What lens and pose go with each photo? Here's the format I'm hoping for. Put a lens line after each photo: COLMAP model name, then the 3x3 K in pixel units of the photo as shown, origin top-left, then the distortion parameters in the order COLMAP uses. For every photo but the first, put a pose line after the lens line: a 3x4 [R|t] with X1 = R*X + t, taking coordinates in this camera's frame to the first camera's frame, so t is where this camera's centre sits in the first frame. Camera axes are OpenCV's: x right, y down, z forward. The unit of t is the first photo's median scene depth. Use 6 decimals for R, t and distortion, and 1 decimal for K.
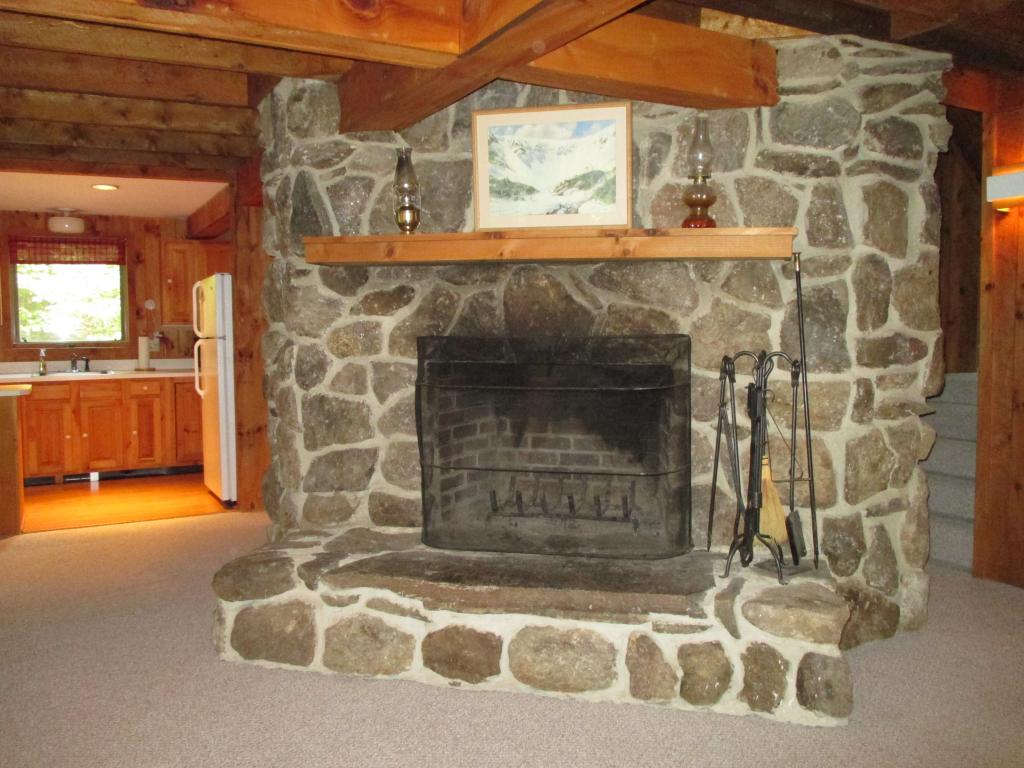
lens RADIAL K [[853.3, 0, 512.0], [0, 853.3, 384.0], [0, 0, 1]] dist [-0.010738, -0.006591]
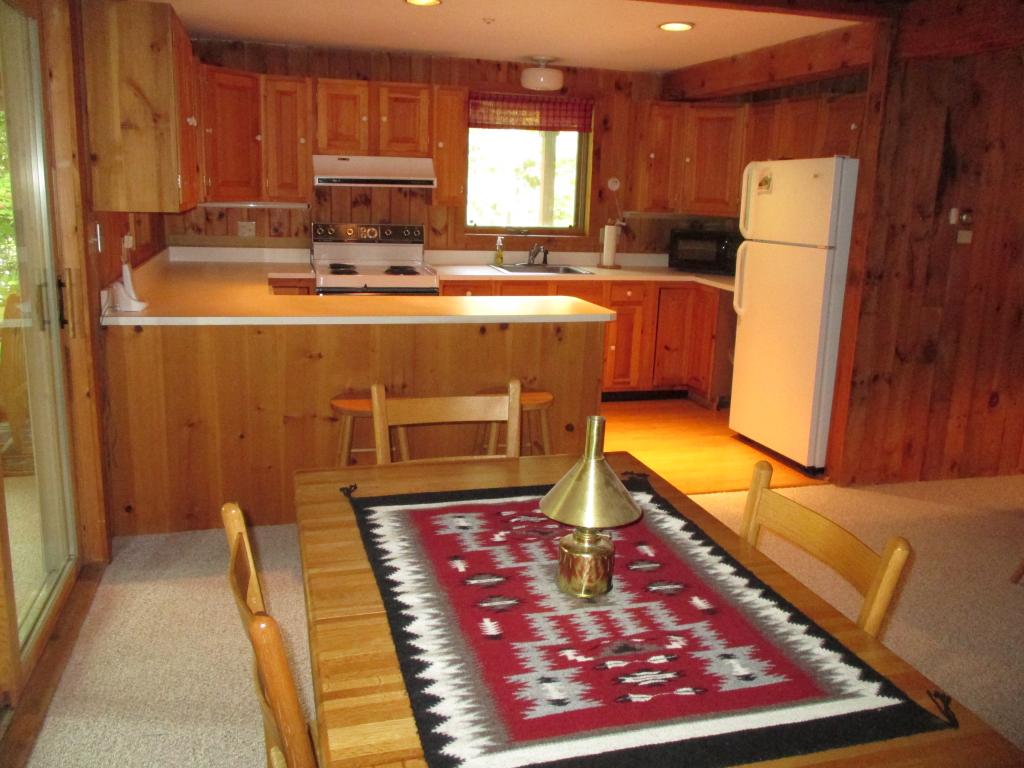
lens RADIAL K [[853.3, 0, 512.0], [0, 853.3, 384.0], [0, 0, 1]] dist [-0.010738, -0.006591]
pose [[0.976118, 0.086525, -0.199267, -0.362405], [-0.054981, 0.985791, 0.158723, -0.031617], [0.210169, -0.143976, 0.967006, 0.186174]]
